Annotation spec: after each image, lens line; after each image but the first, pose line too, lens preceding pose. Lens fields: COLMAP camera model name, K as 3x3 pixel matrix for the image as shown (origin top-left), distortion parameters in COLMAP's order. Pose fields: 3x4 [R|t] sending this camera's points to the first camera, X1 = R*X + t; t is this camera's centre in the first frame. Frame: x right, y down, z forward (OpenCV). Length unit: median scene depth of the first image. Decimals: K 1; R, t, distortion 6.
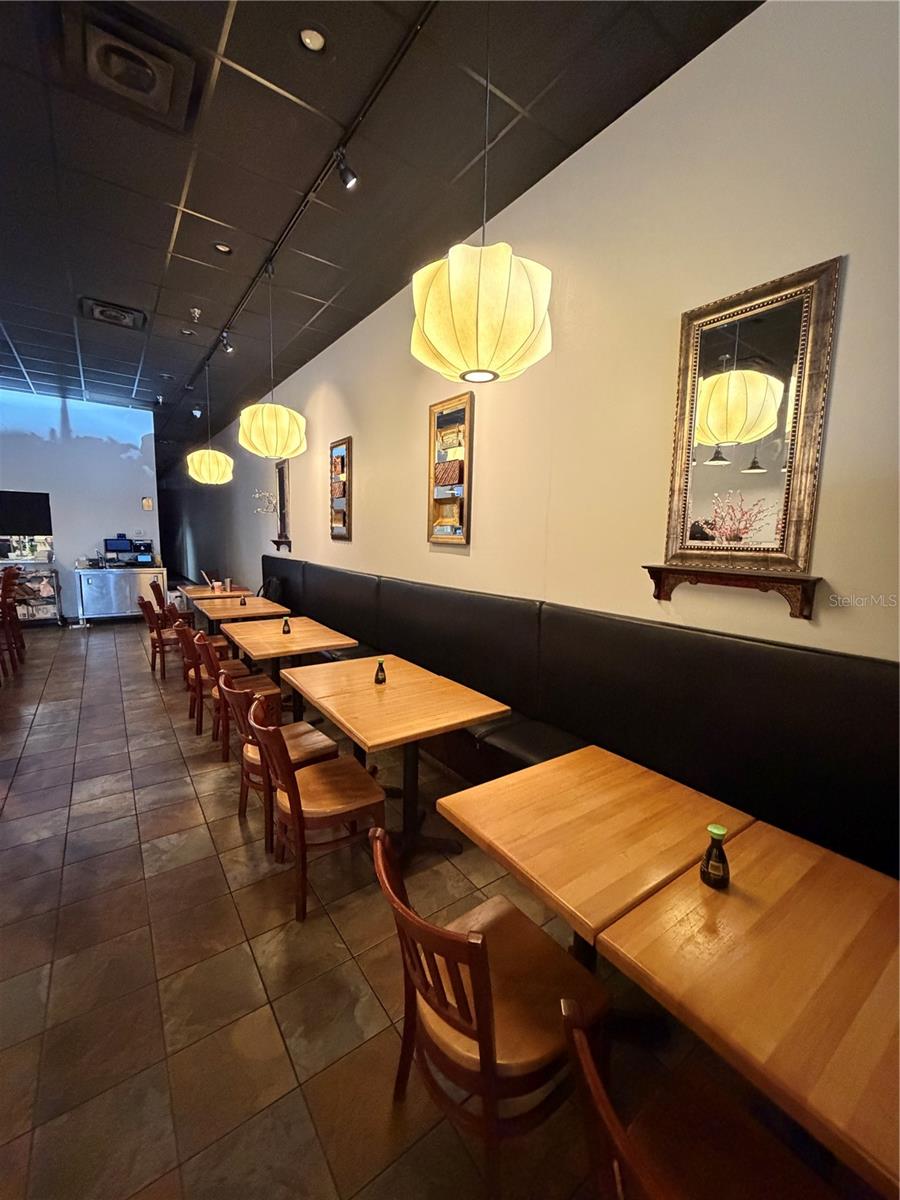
lens RADIAL K [[480.4, 0, 453.8], [0, 480.4, 597.8], [0, 0, 1]] dist [-0.000039, 0.000286]
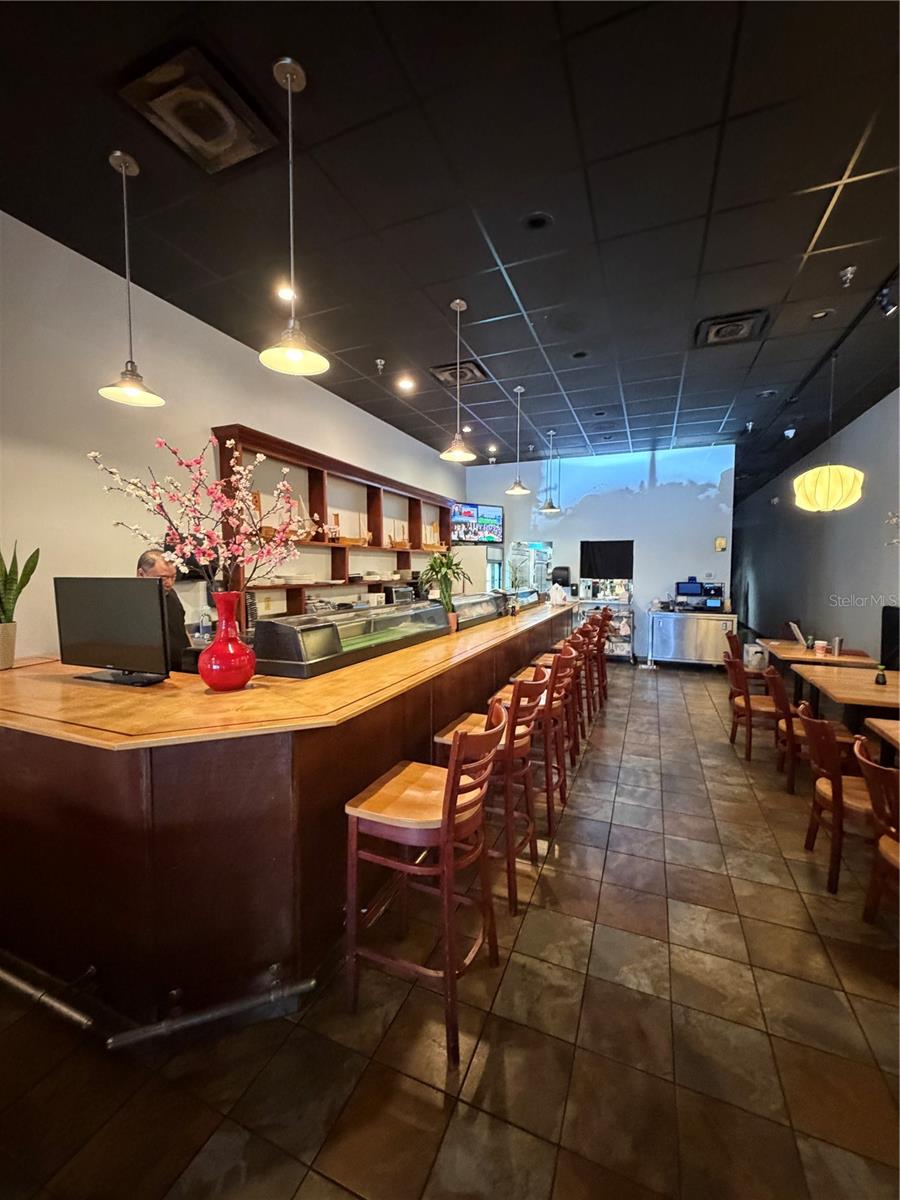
lens RADIAL K [[480.4, 0, 451.3], [0, 480.4, 601.1], [0, 0, 1]] dist [-0.000039, 0.000286]
pose [[0.520582, 0.033930, -0.853138, -0.131964], [-0.098908, 0.994879, -0.020786, -0.018387], [0.848064, 0.095203, 0.521272, 0.100960]]
